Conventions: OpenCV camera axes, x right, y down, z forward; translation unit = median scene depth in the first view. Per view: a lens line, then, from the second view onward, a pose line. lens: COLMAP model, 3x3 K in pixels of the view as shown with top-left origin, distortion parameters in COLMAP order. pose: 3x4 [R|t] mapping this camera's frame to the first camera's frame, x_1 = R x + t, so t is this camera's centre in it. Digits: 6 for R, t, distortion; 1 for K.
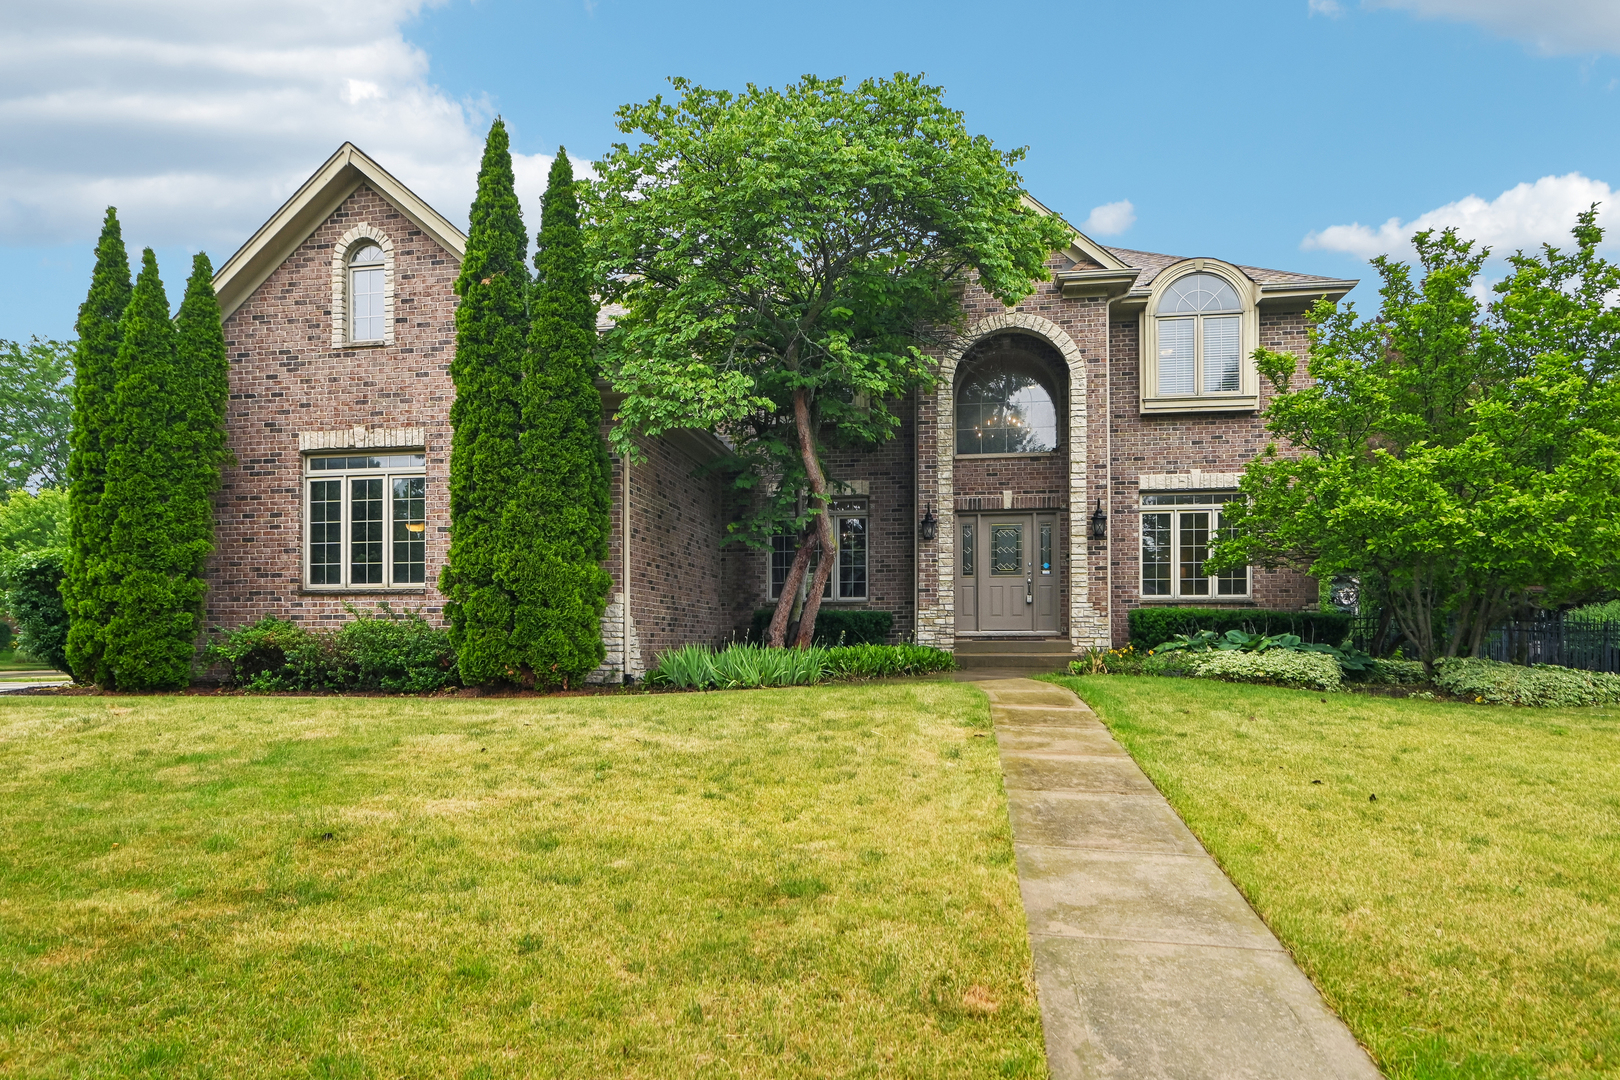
lens RADIAL K [[974.1, 0, 811.1], [0, 974.1, 518.6], [0, 0, 1]] dist [-0.004236, -0.000358]
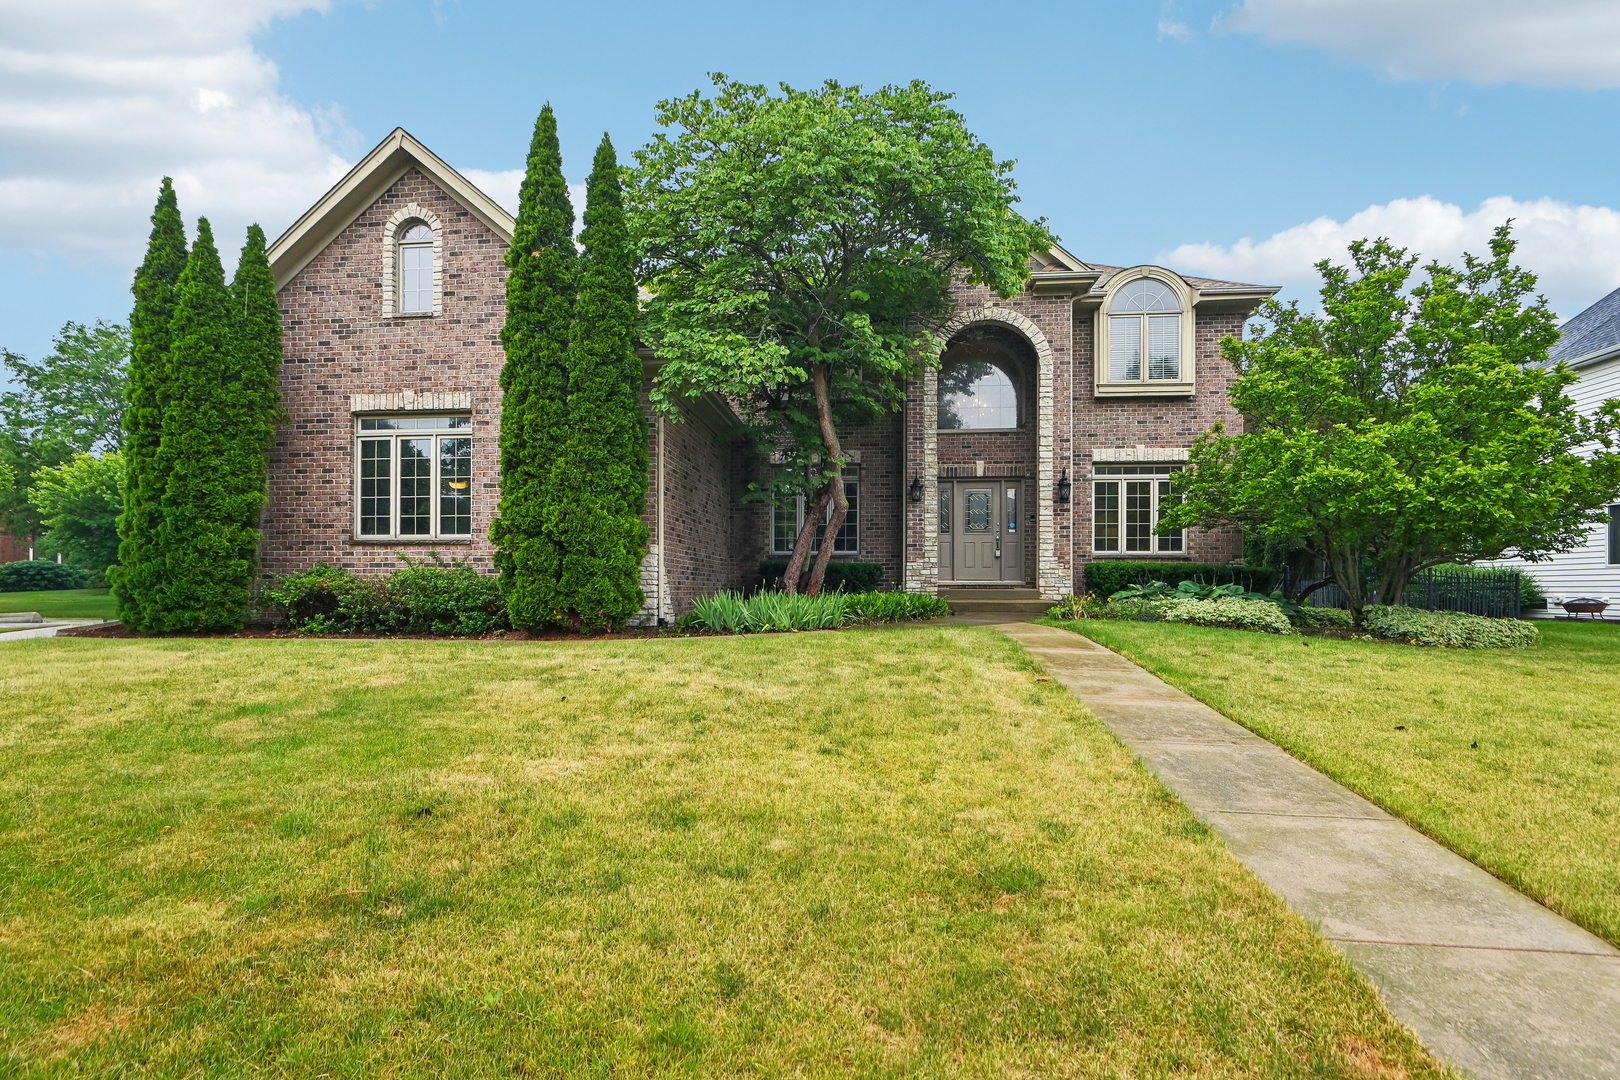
lens RADIAL K [[752.1, 0, 800.2], [0, 752.1, 505.2], [0, 0, 1]] dist [-0.002097, -0.002809]
pose [[0.997104, 0.012314, 0.075050, -0.093623], [-0.013482, 0.999795, 0.015078, 0.015891], [-0.074849, -0.016046, 0.997066, 0.133879]]
